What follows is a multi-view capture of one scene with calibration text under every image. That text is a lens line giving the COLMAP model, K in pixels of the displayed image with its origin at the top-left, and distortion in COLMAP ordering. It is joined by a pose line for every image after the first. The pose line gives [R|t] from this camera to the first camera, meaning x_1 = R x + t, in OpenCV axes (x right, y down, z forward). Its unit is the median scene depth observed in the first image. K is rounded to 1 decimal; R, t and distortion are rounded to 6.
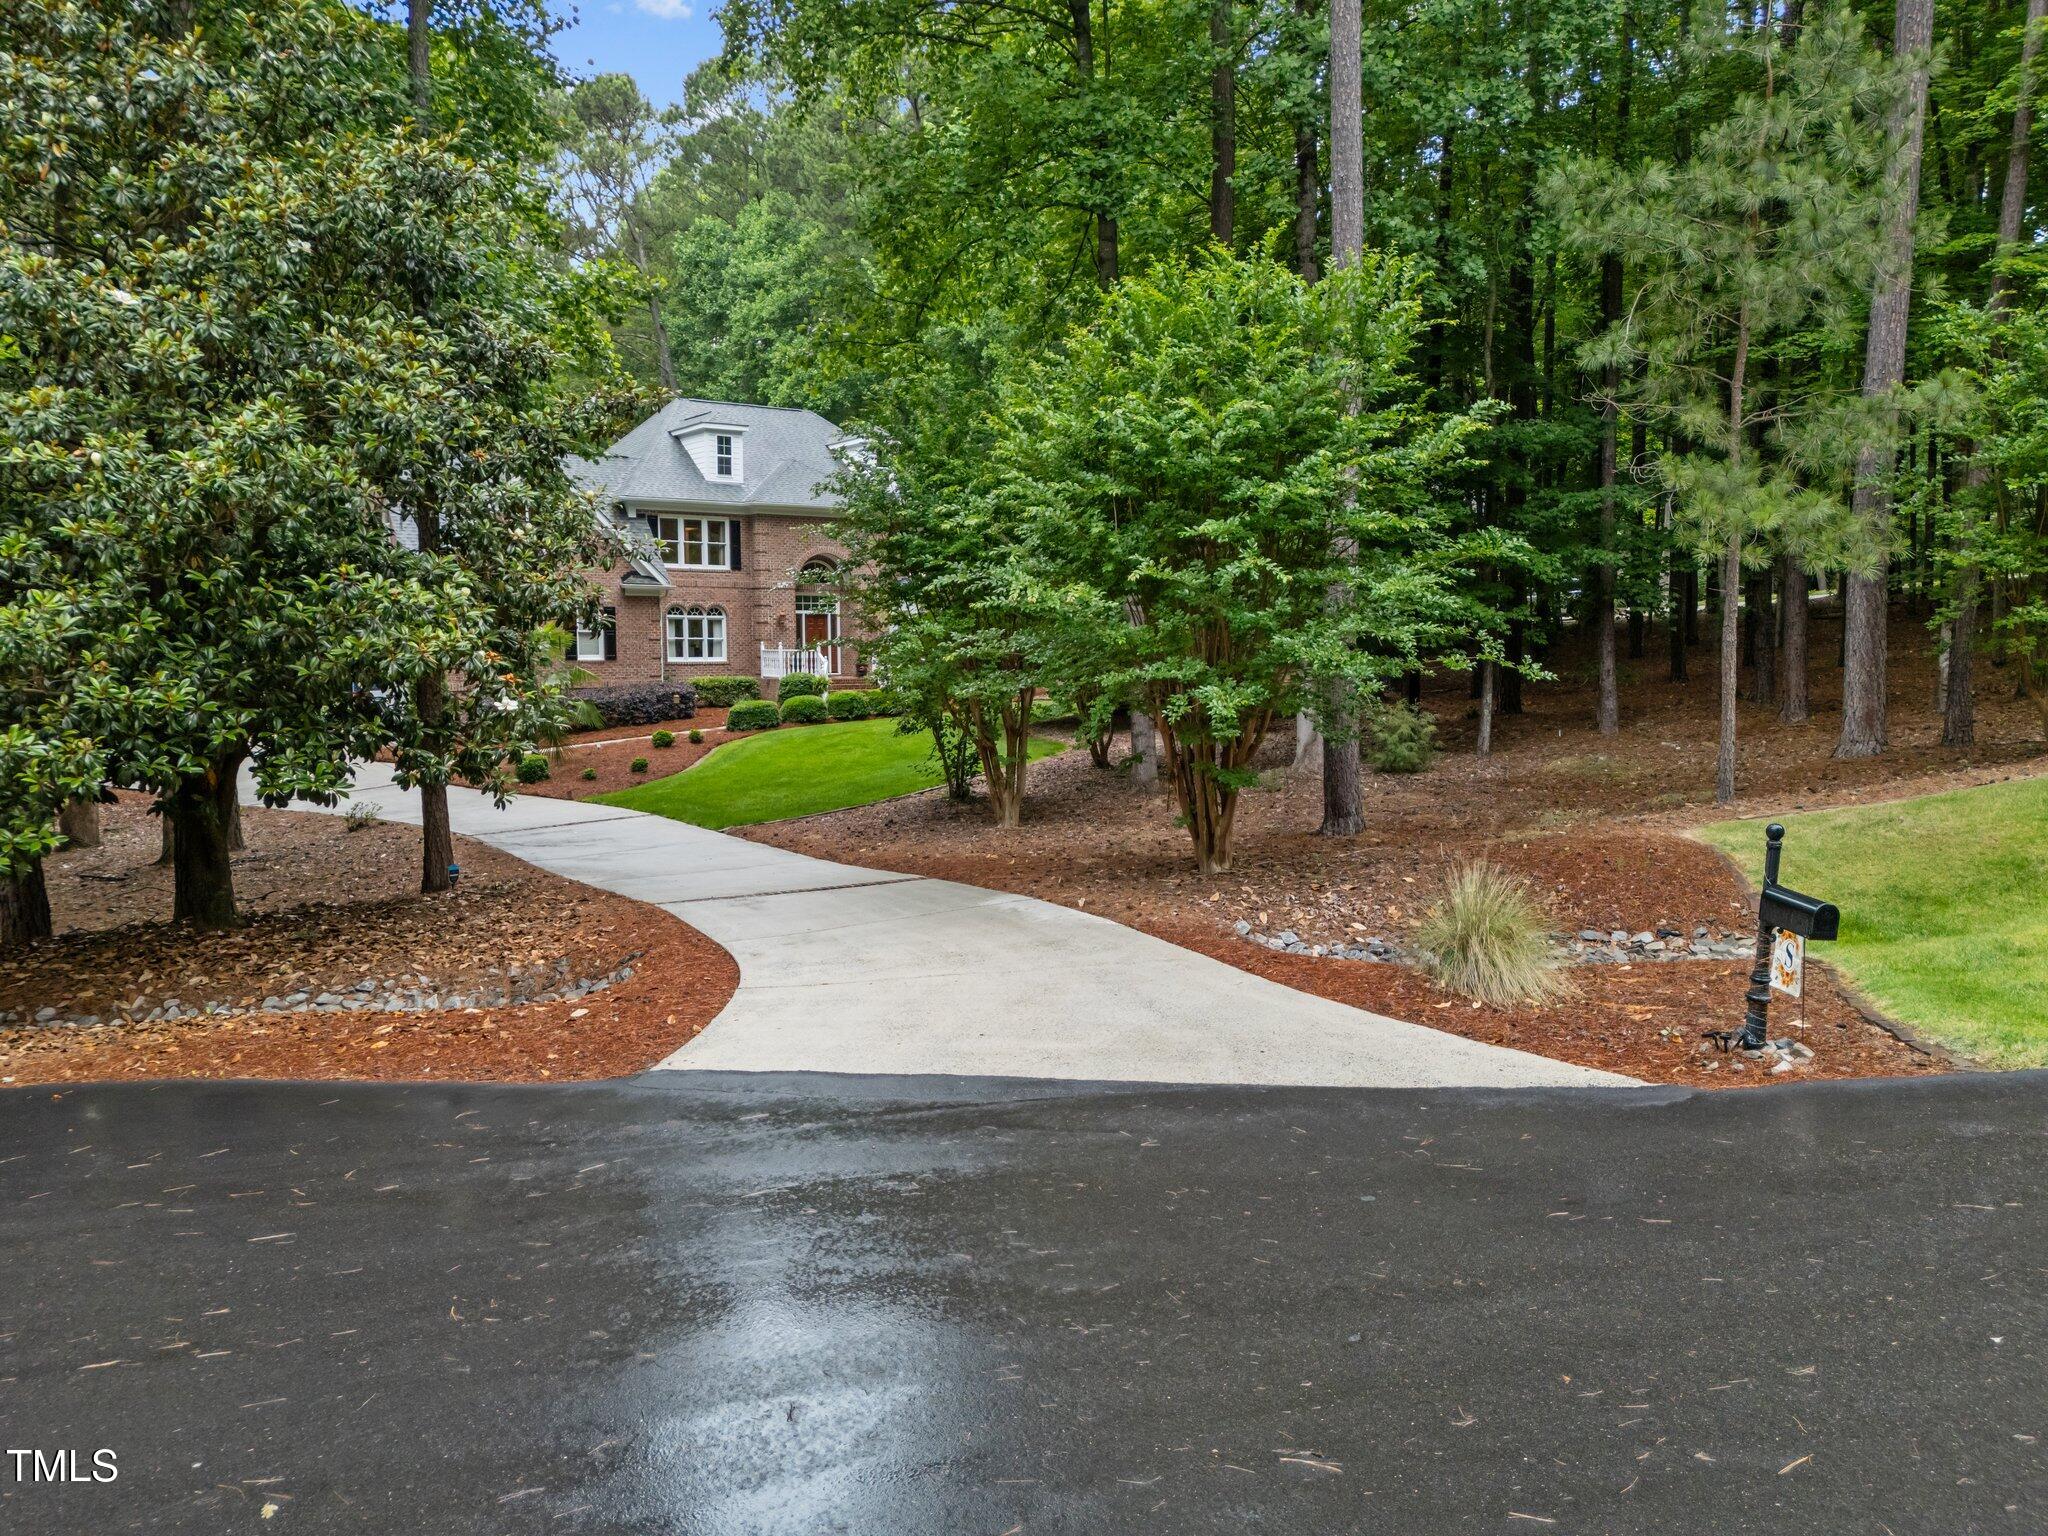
lens RADIAL K [[1494.3, 0, 1038.0], [0, 1494.3, 772.2], [0, 0, 1]] dist [0.085183, -0.050262]
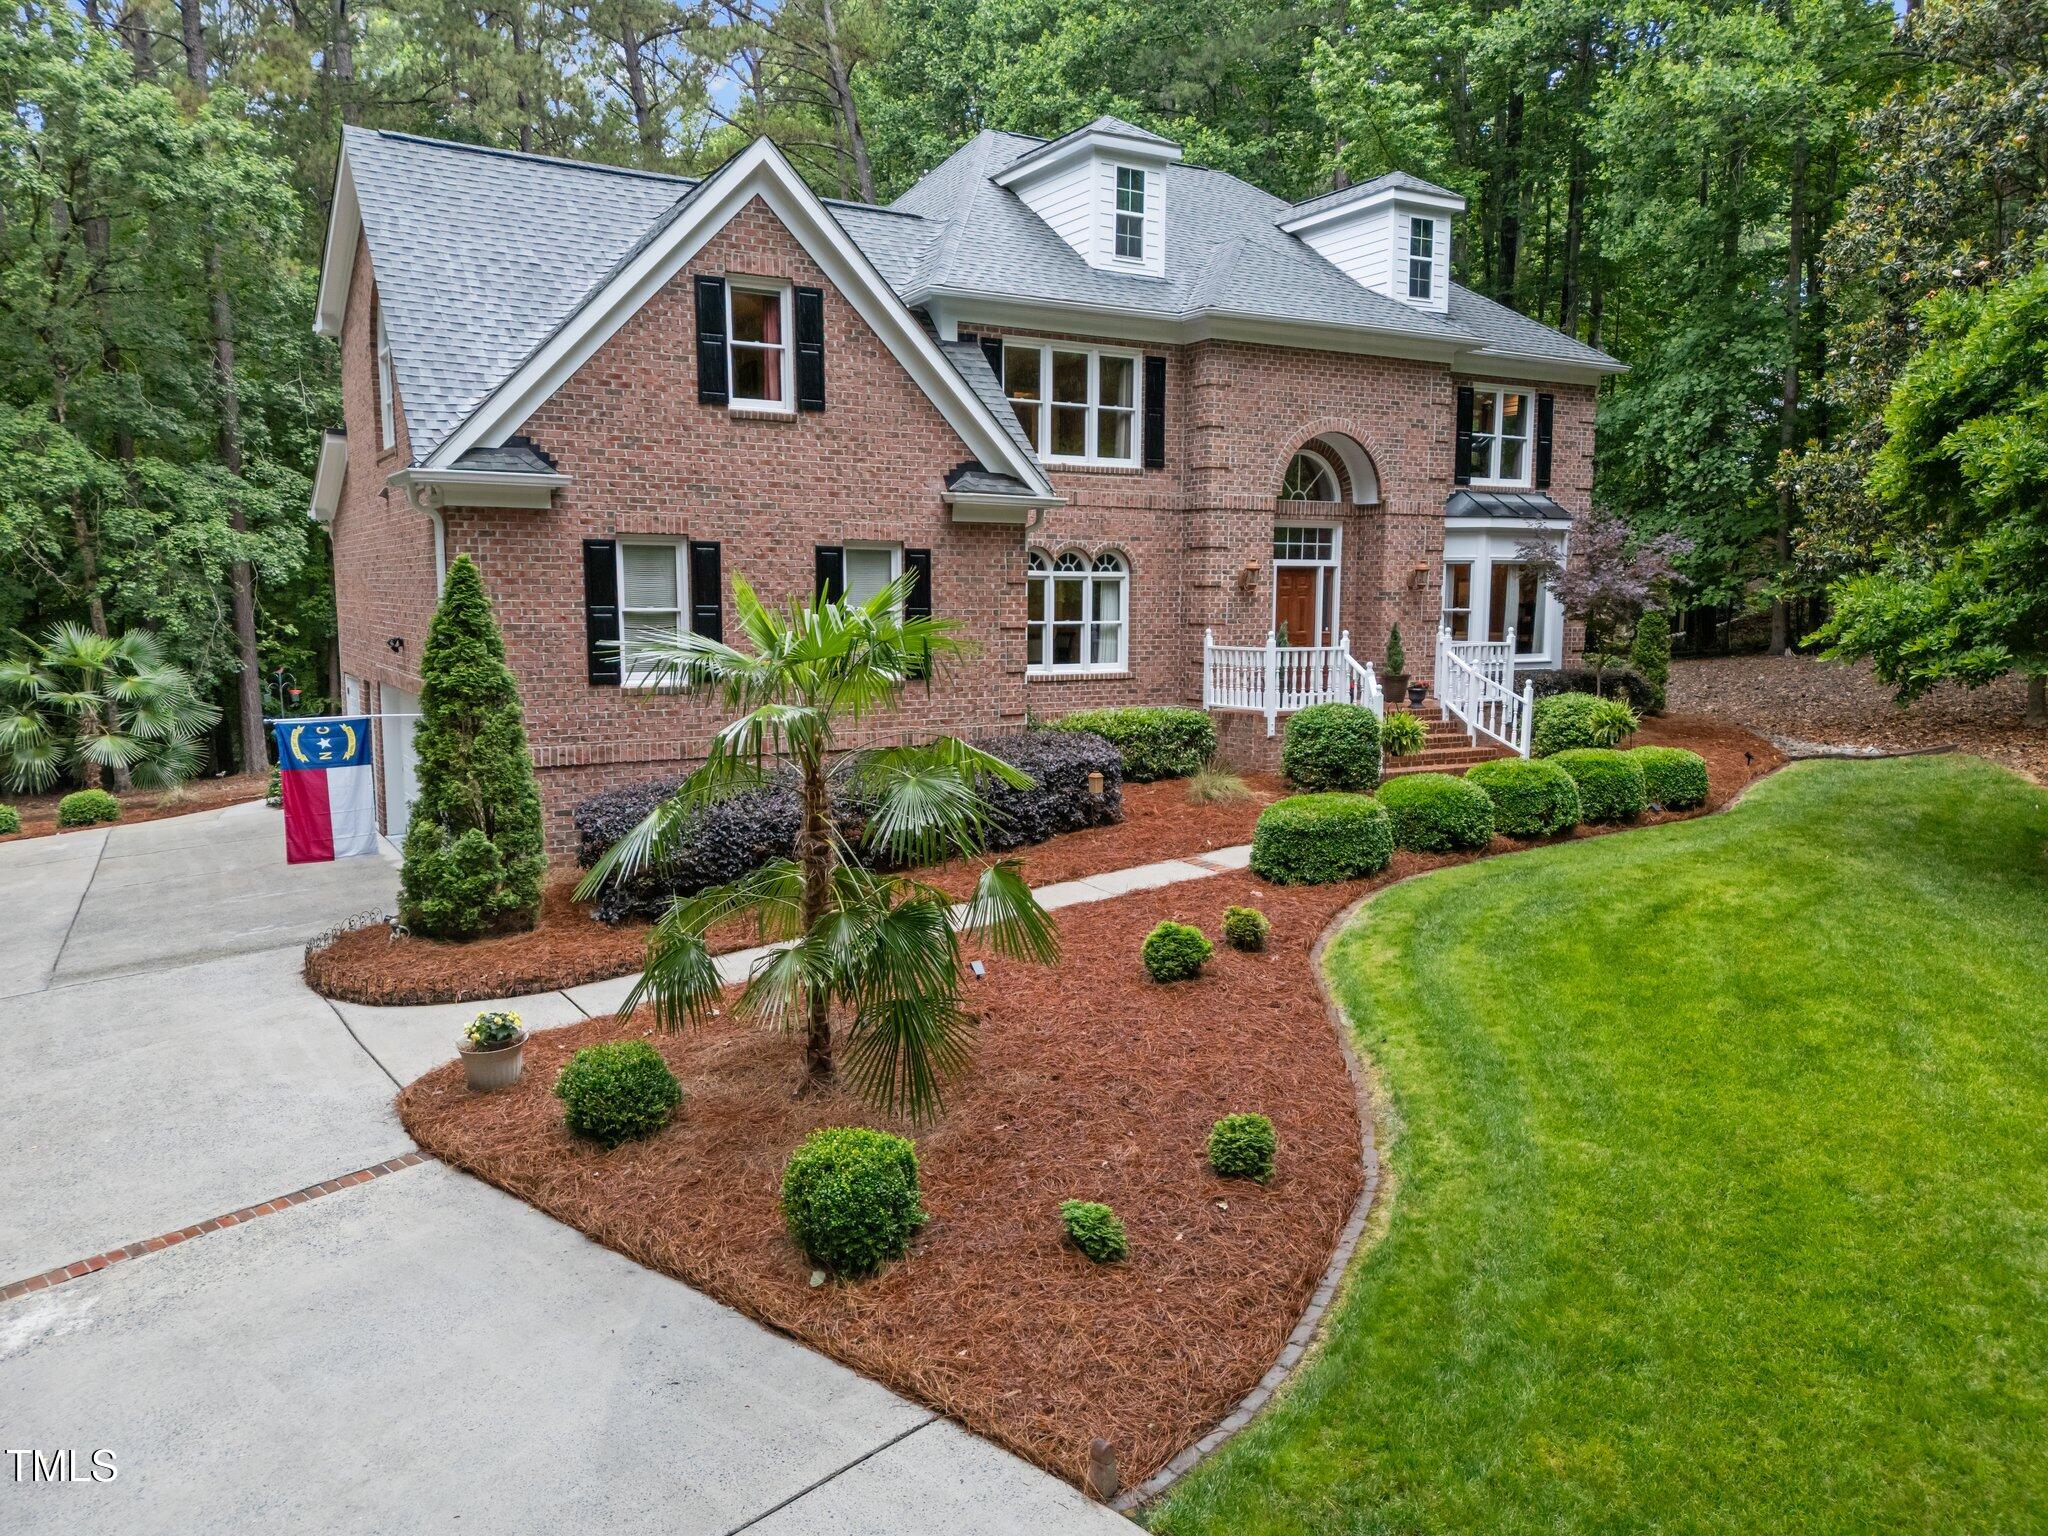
lens RADIAL K [[1494.3, 0, 1027.5], [0, 1494.3, 777.0], [0, 0, 1]] dist [0.085183, -0.050262]
pose [[0.997795, 0.010623, -0.065518, -0.209015], [-0.008741, 0.999543, 0.028944, -0.055120], [0.065795, -0.028307, 0.997432, 0.547464]]
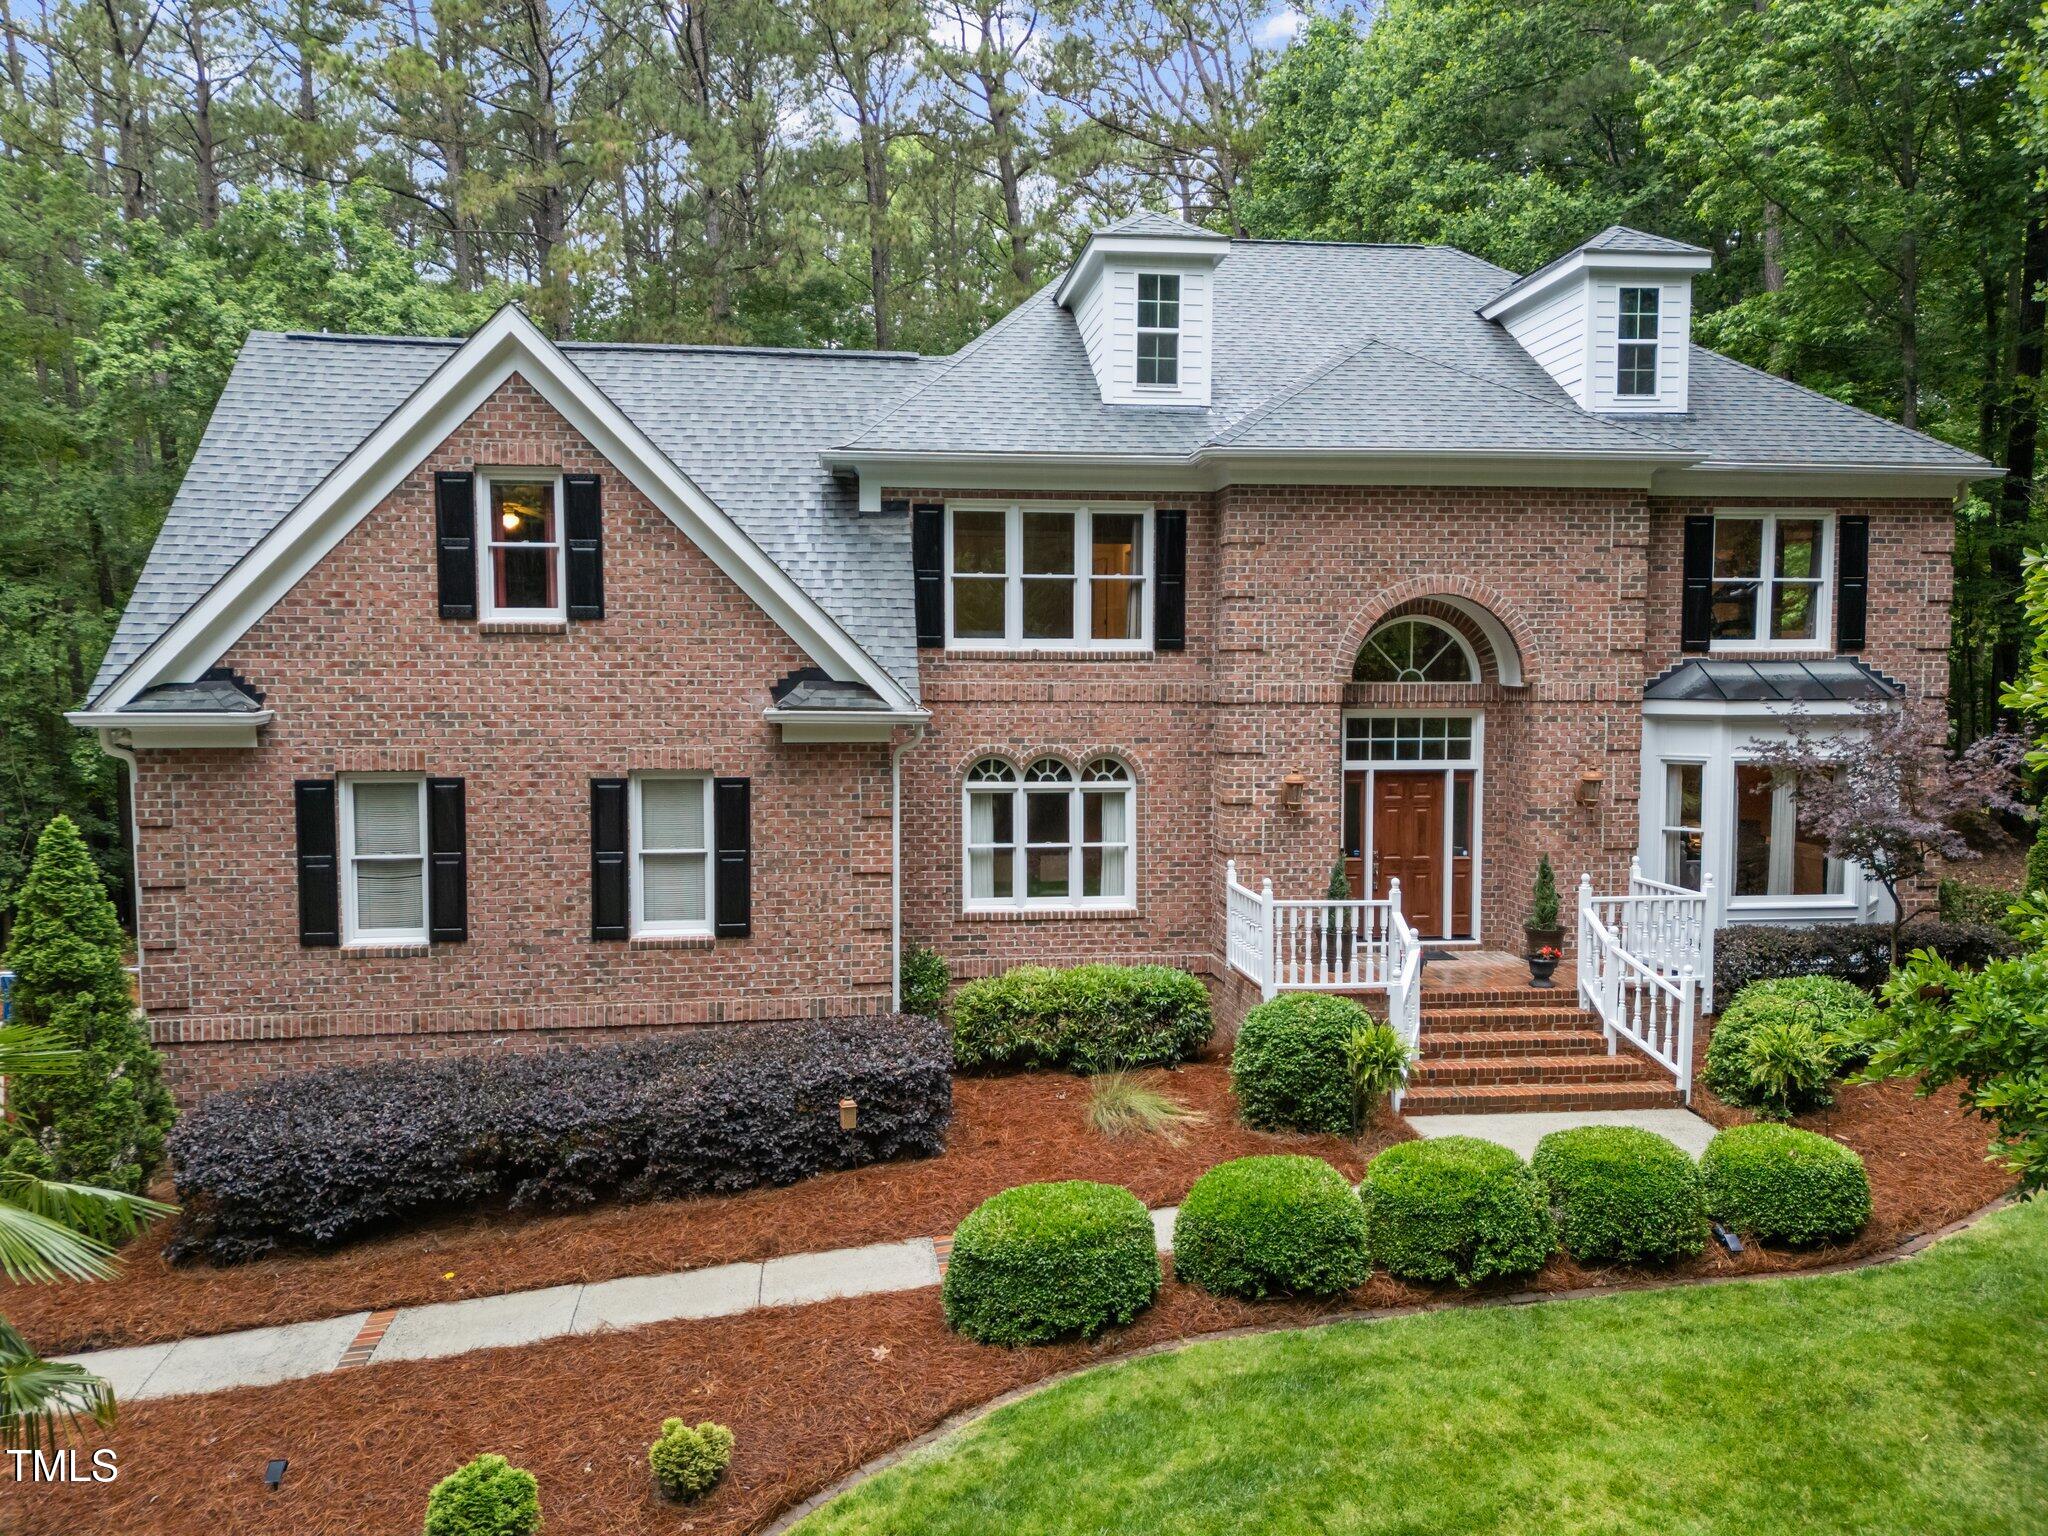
lens RADIAL K [[1494.3, 0, 1018.8], [0, 1494.3, 779.9], [0, 0, 1]] dist [0.085183, -0.050262]
pose [[0.890675, 0.031349, -0.453559, -0.073915], [-0.042110, 0.999020, -0.013643, -0.098860], [0.452687, 0.031251, 0.891122, 0.677390]]
